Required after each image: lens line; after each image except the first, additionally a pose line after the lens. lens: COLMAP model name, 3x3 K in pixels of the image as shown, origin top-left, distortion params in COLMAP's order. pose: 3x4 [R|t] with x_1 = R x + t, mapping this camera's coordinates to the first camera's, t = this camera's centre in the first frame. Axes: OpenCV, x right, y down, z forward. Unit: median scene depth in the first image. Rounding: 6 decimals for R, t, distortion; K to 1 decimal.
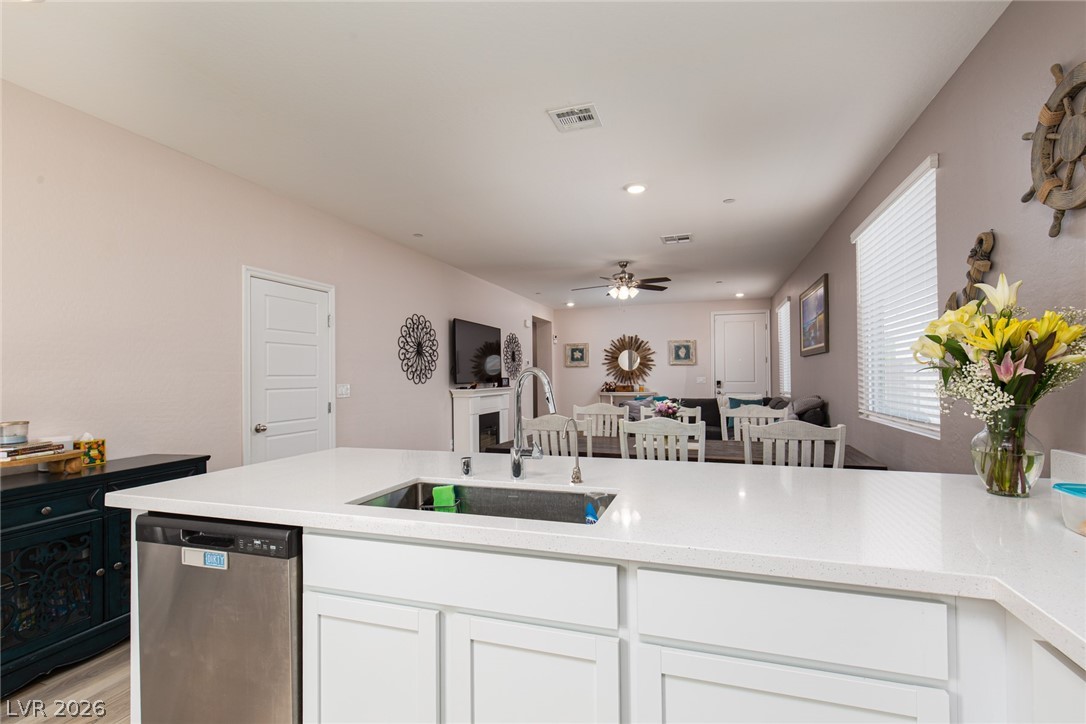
lens RADIAL K [[513.8, 0, 544.1], [0, 513.8, 371.0], [0, 0, 1]] dist [0.003025, 0.000125]
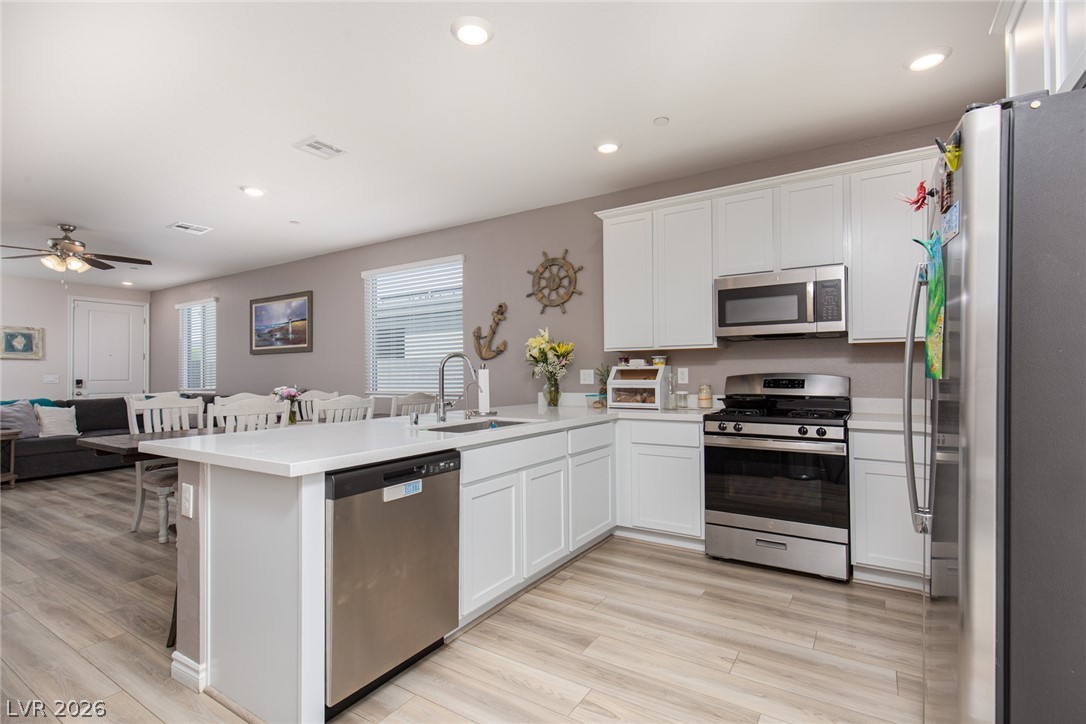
lens RADIAL K [[497.3, 0, 570.0], [0, 497.3, 365.4], [0, 0, 1]] dist [0.000303, -0.000115]
pose [[0.217024, 0.022339, 0.975911, -0.268187], [-0.002004, 0.999746, -0.022439, 0.012387], [-0.976164, 0.002914, 0.217014, 0.049758]]
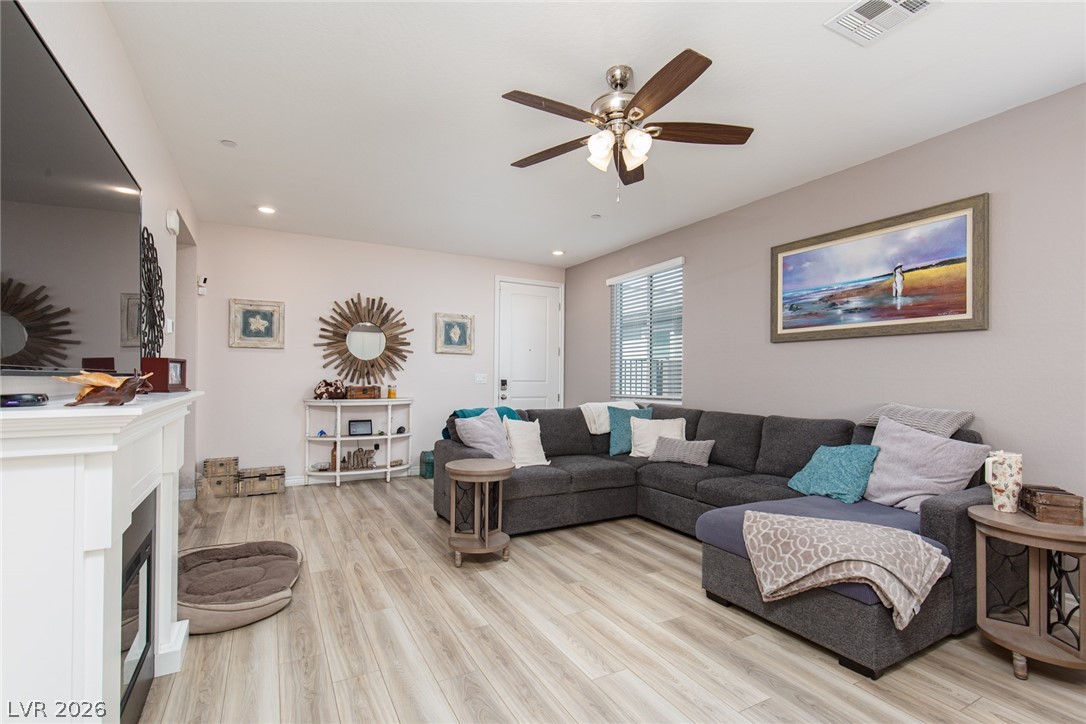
lens RADIAL K [[513.8, 0, 544.1], [0, 513.8, 371.0], [0, 0, 1]] dist [0.003025, 0.000125]
pose [[0.689722, 0.022916, 0.723711, -0.106043], [-0.021761, 0.999704, -0.010917, 0.013501], [-0.723747, -0.008219, 0.690016, 0.491427]]
